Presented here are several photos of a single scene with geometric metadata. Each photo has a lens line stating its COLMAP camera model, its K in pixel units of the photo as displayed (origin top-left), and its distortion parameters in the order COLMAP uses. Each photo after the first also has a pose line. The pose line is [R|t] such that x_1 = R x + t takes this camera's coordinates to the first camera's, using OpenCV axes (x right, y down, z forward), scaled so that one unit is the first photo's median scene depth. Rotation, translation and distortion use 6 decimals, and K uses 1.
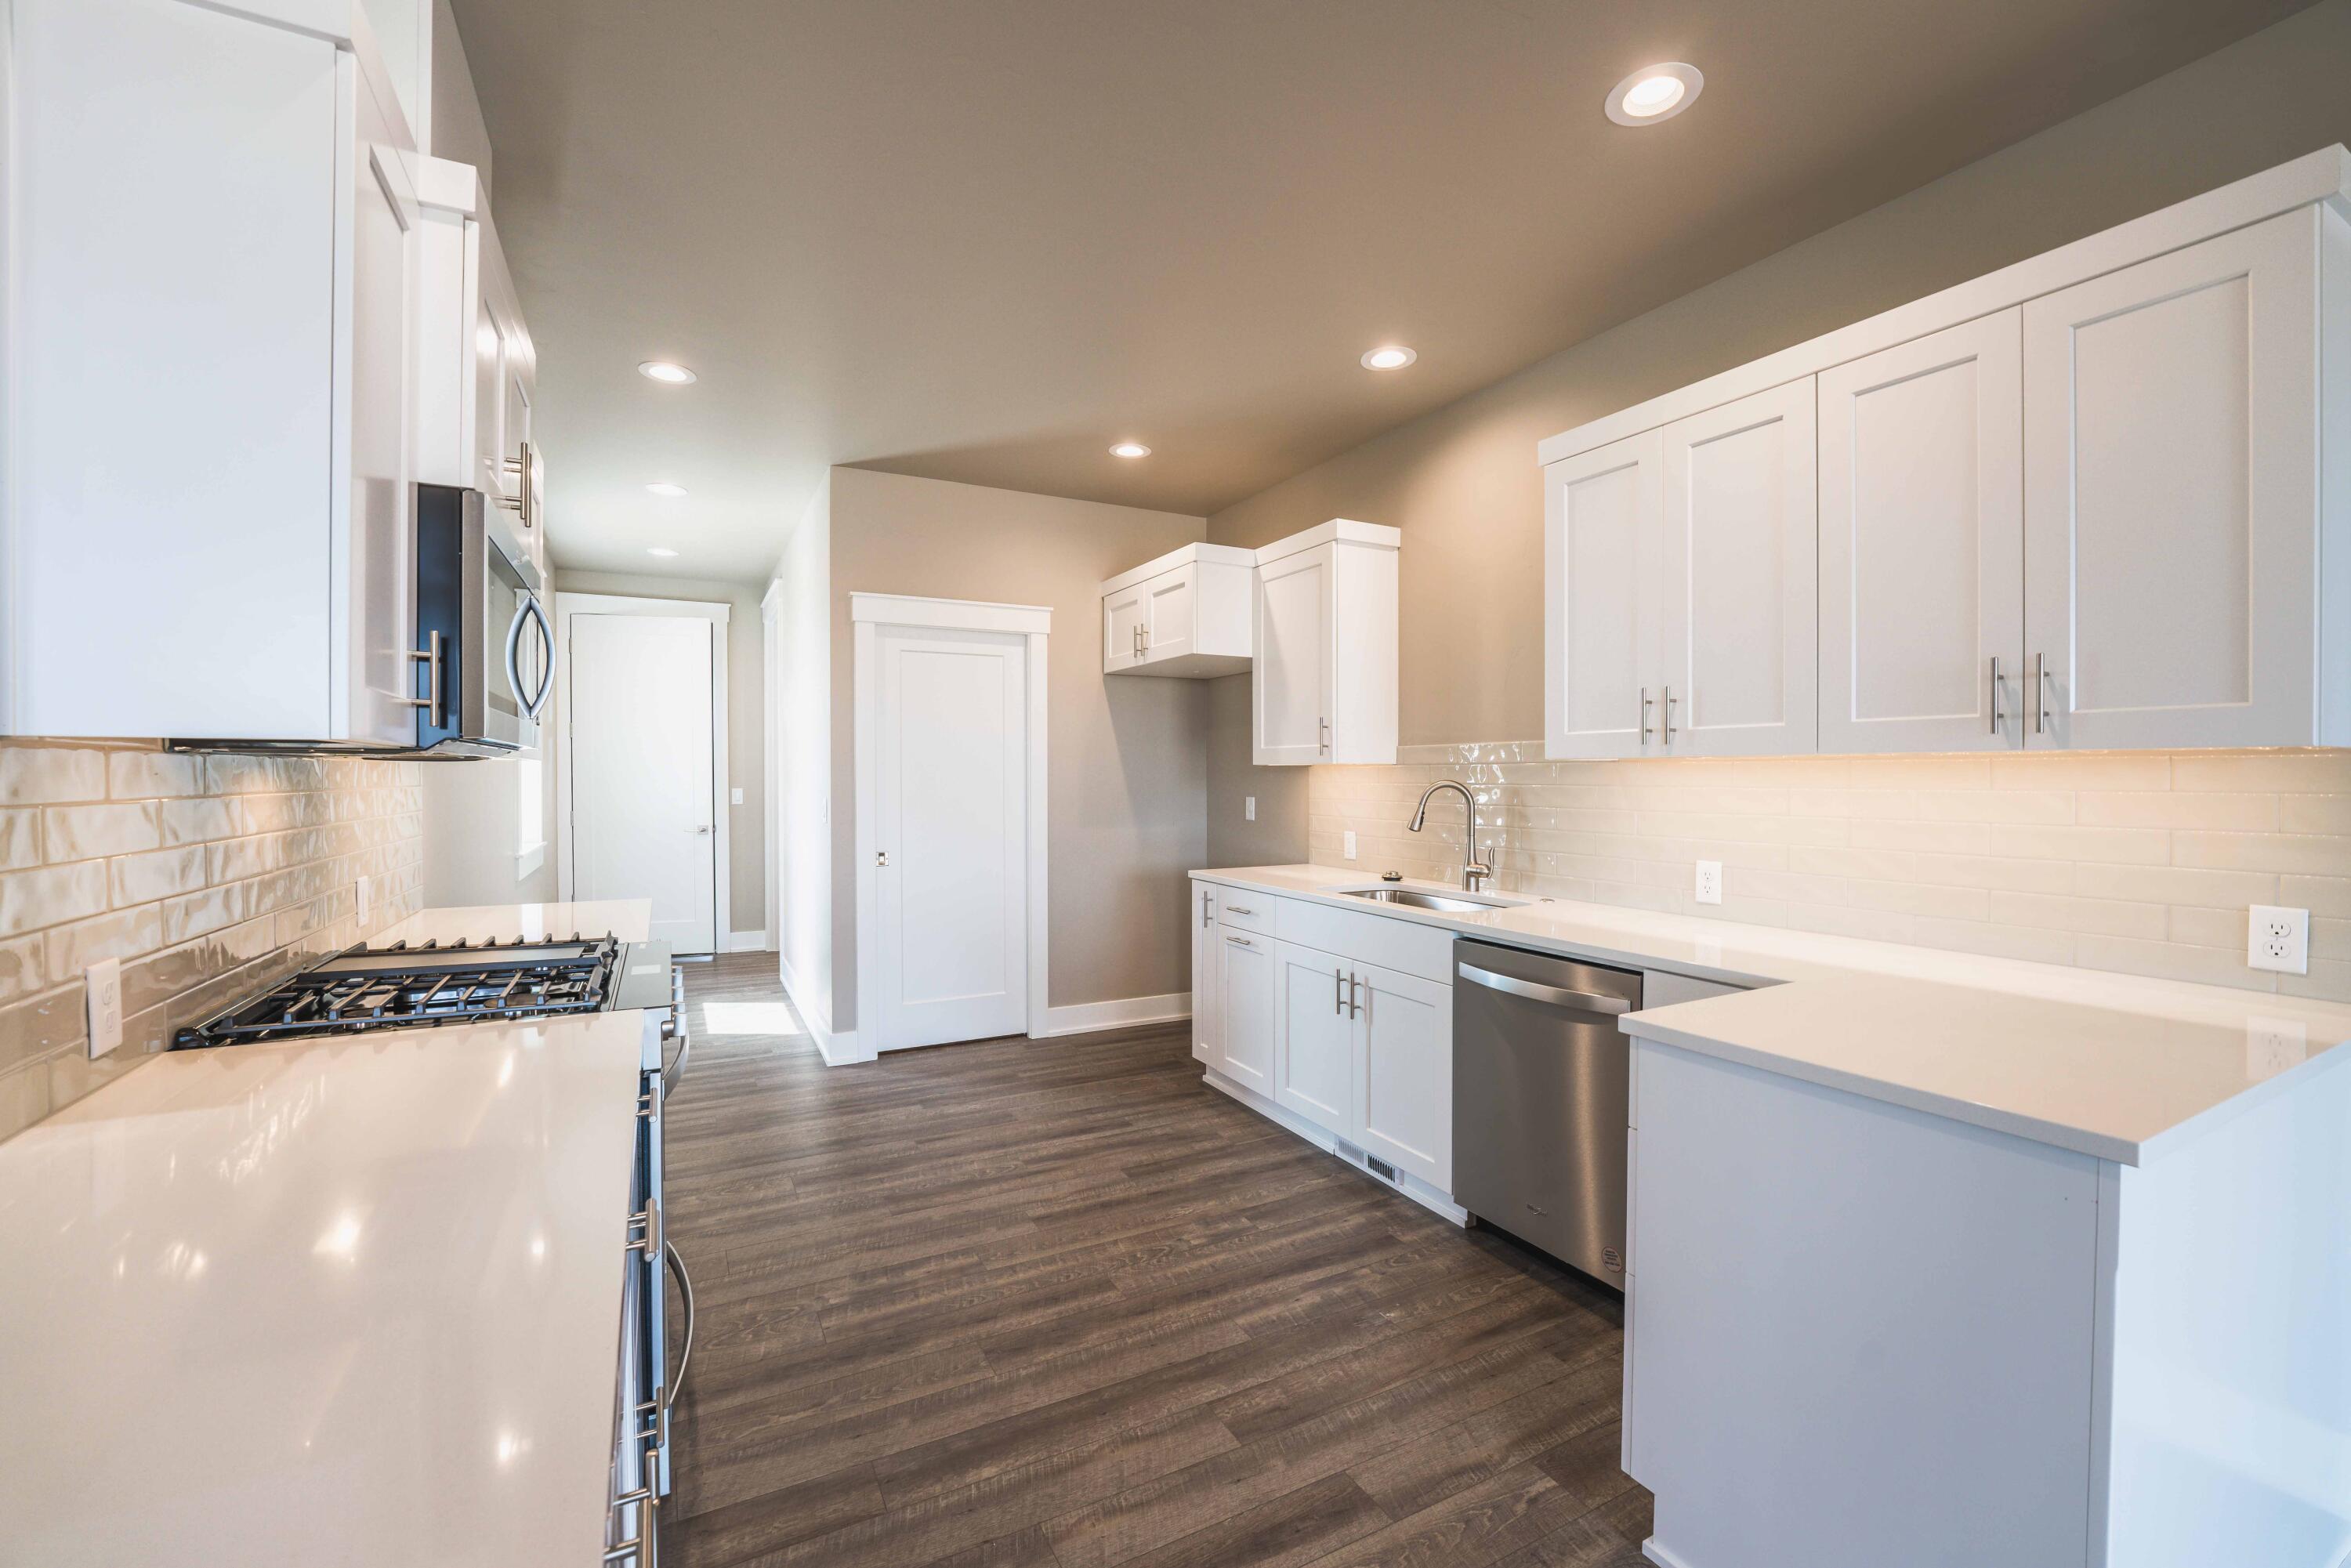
lens RADIAL K [[955.9, 0, 1169.3], [0, 955.9, 784.7], [0, 0, 1]] dist [-0.030365, 0.004412]
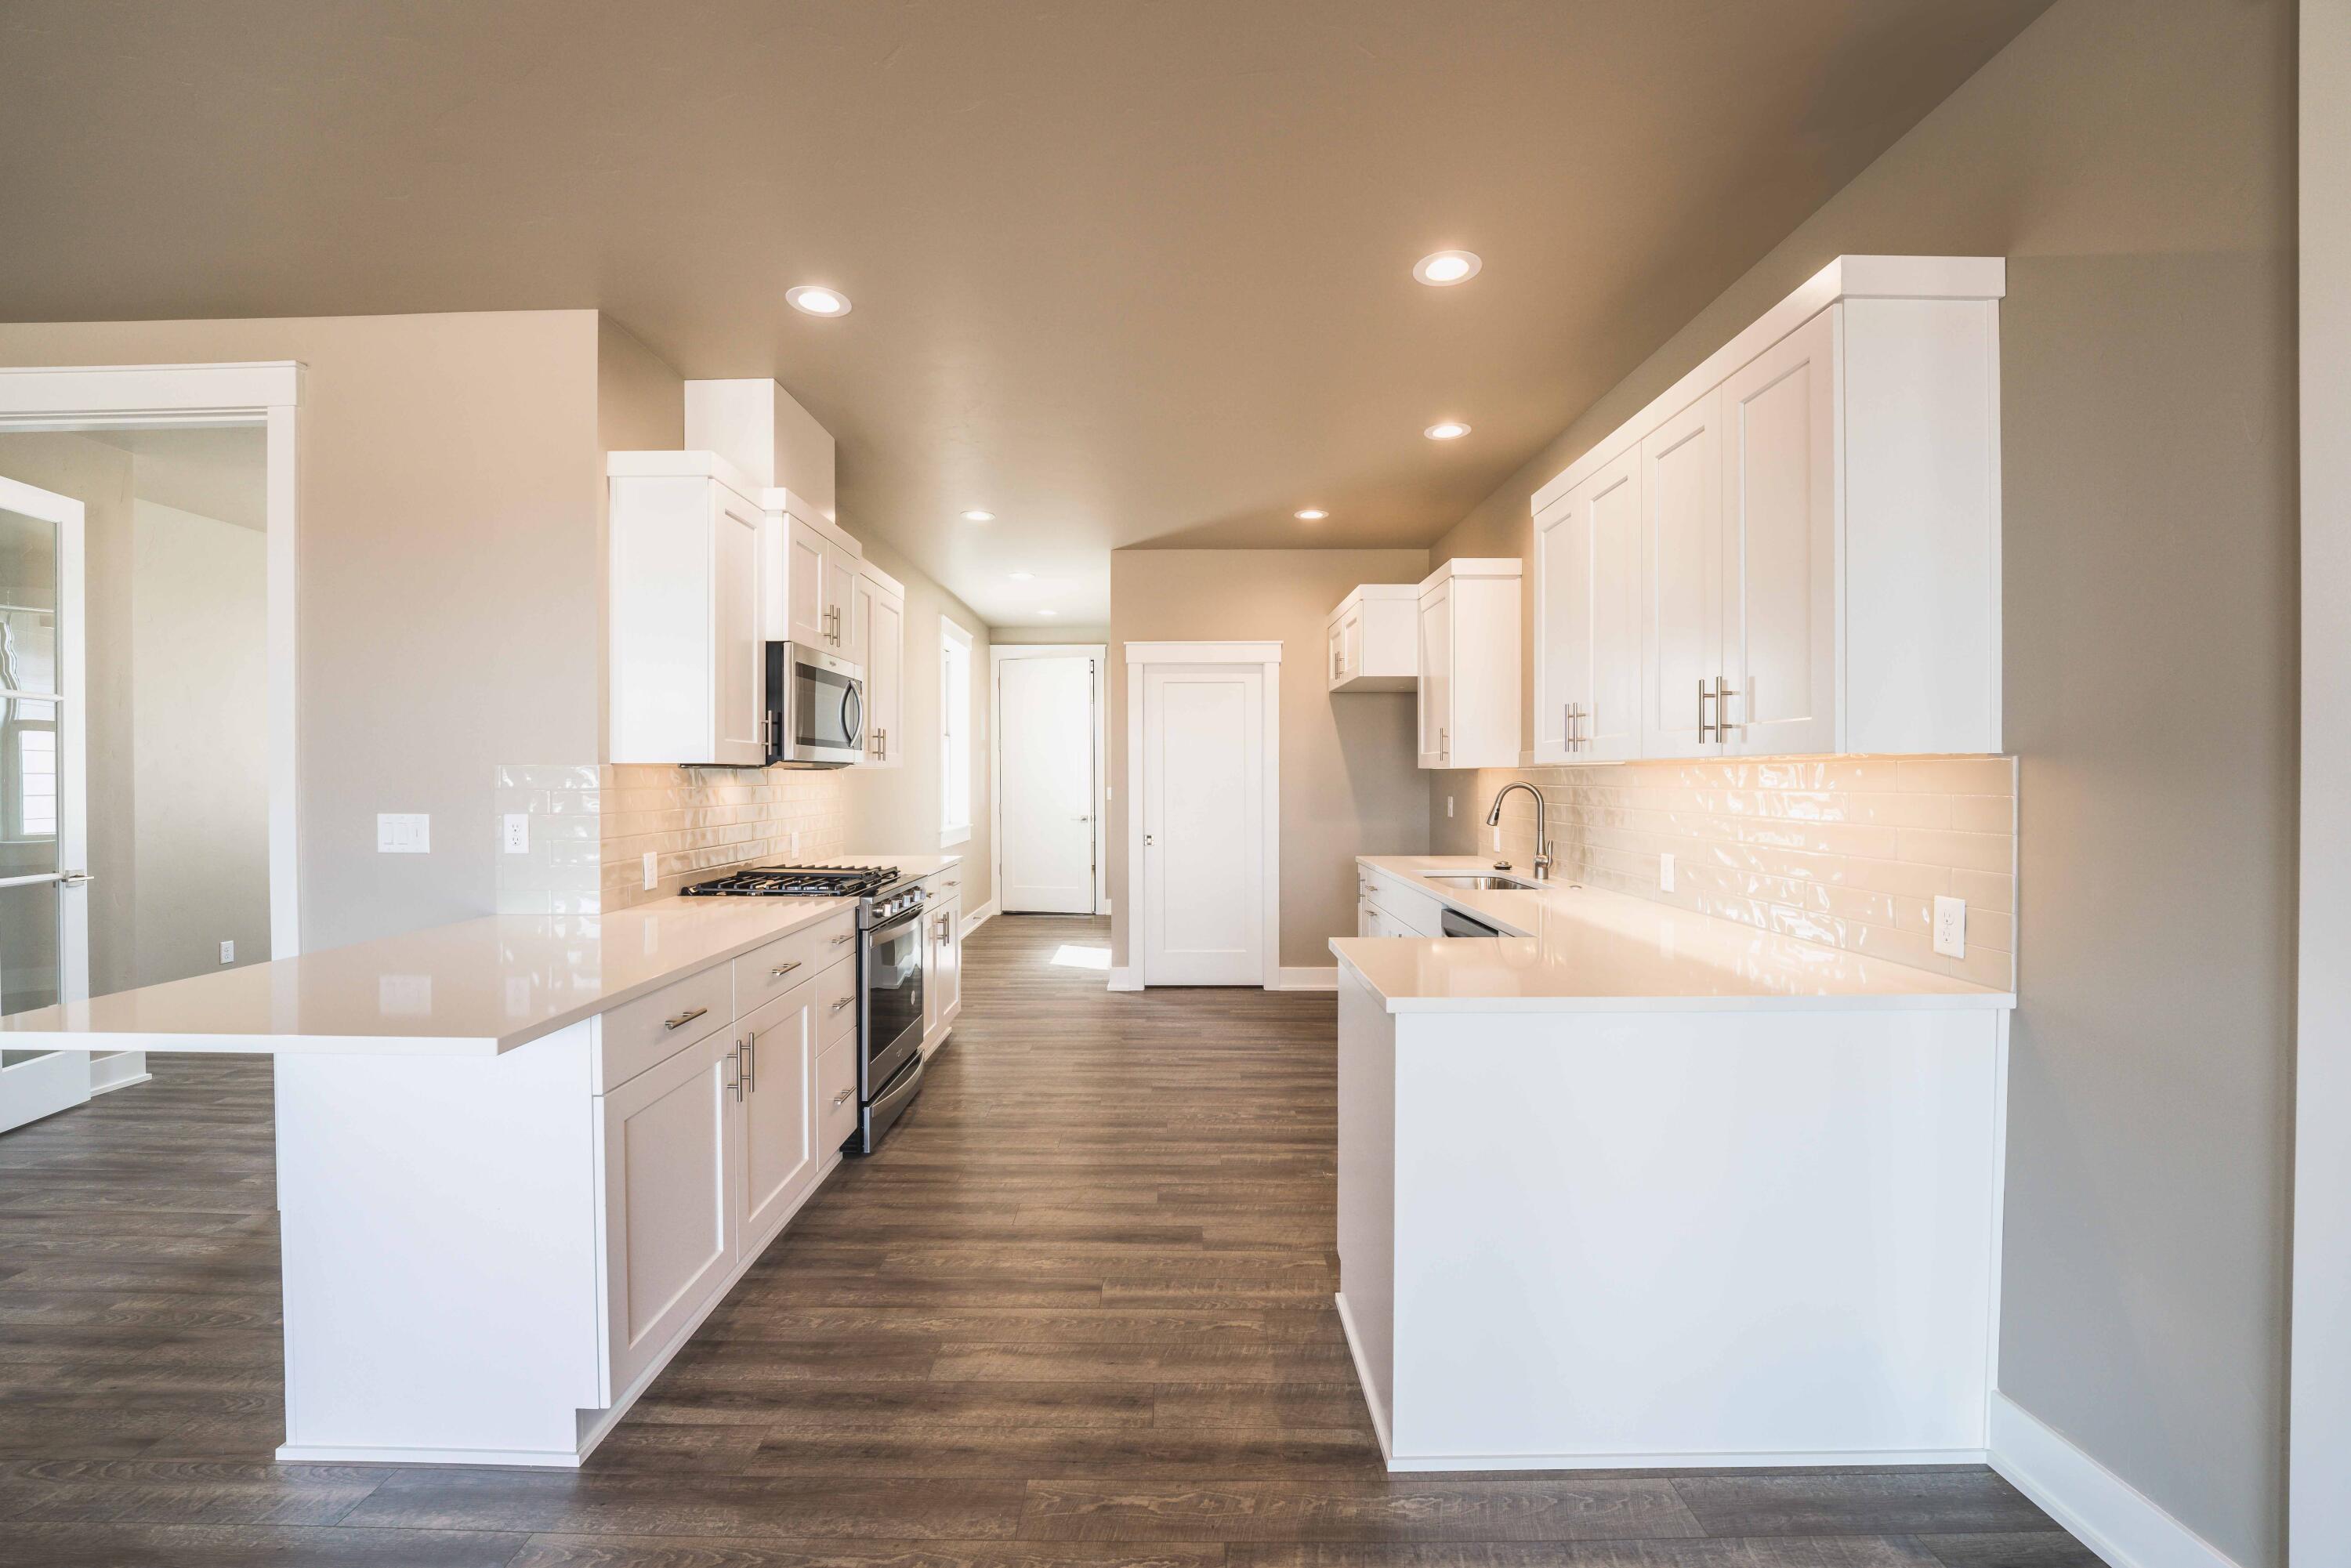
lens RADIAL K [[955.9, 0, 1169.3], [0, 955.9, 784.7], [0, 0, 1]] dist [-0.030365, 0.004412]
pose [[0.882672, 0.003330, -0.469977, 0.425167], [-0.003864, 0.999993, -0.000172, 0.000671], [0.469973, 0.001967, 0.882679, -0.199754]]
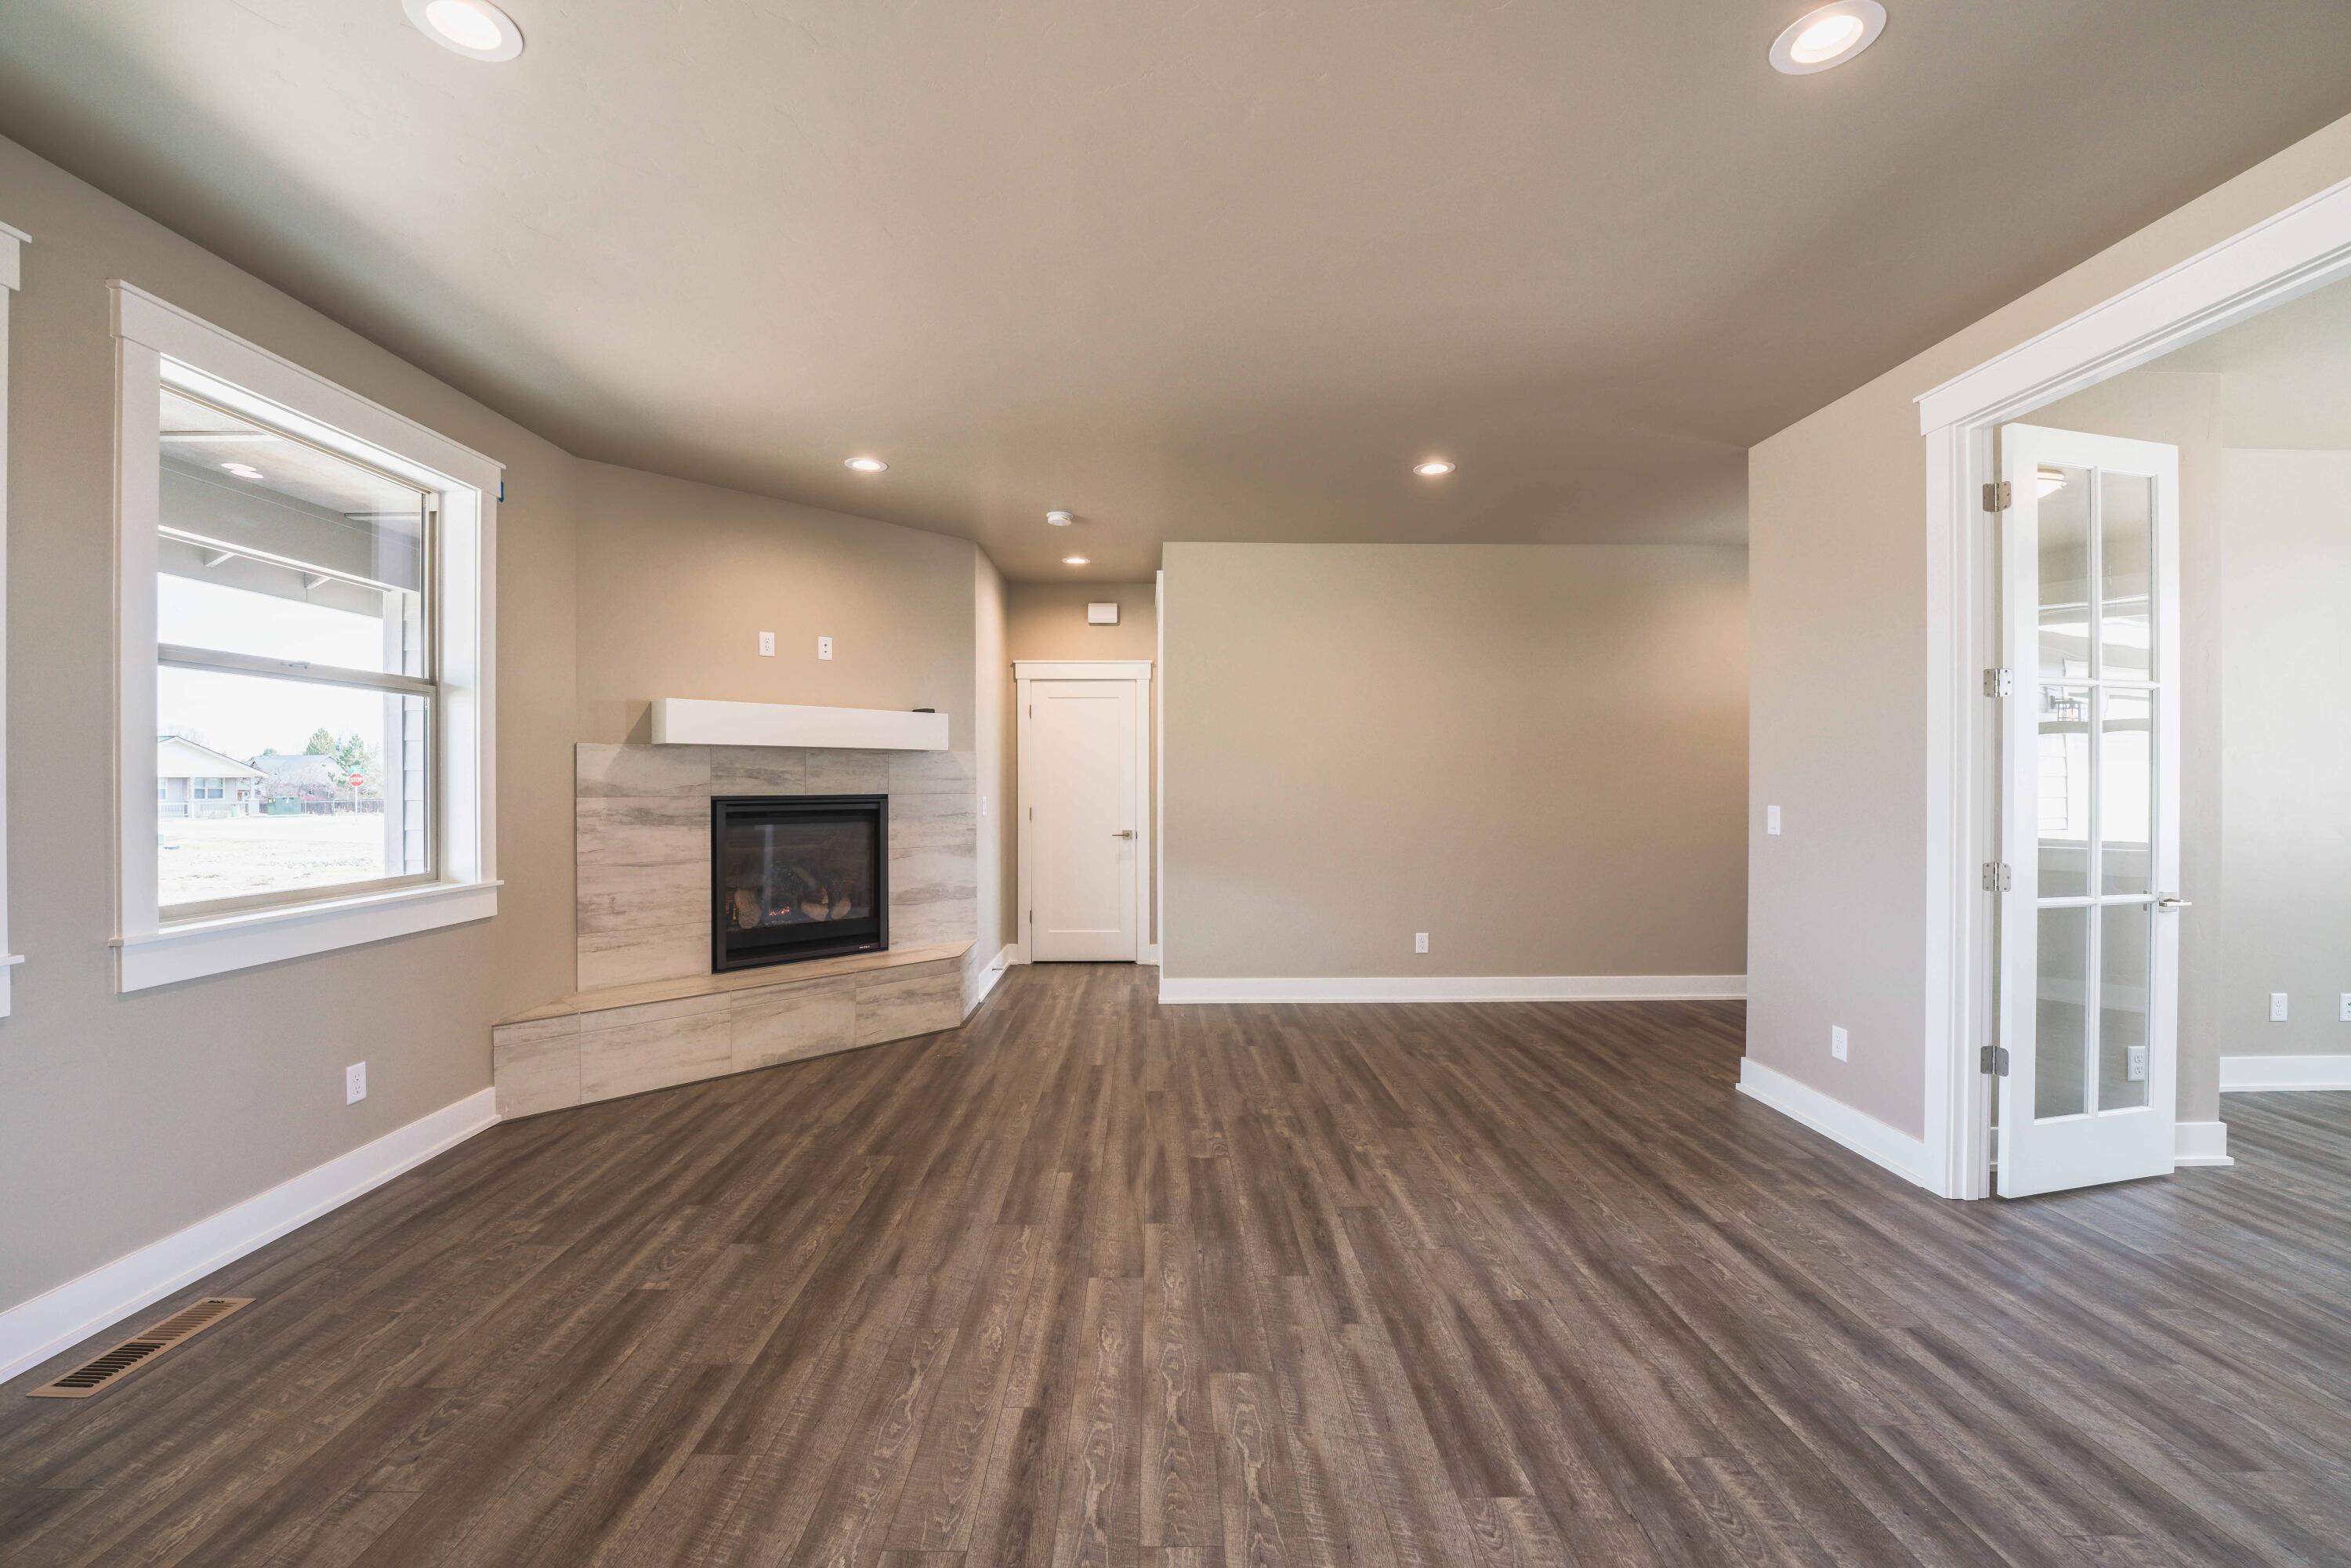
lens RADIAL K [[956.2, 0, 1163.6], [0, 956.2, 784.7], [0, 0, 1]] dist [-0.033575, 0.005133]
pose [[-0.457096, 0.003867, -0.889409, 0.053726], [-0.009708, 0.999909, 0.009337, 0.001855], [0.889364, 0.012902, -0.457017, -0.299052]]
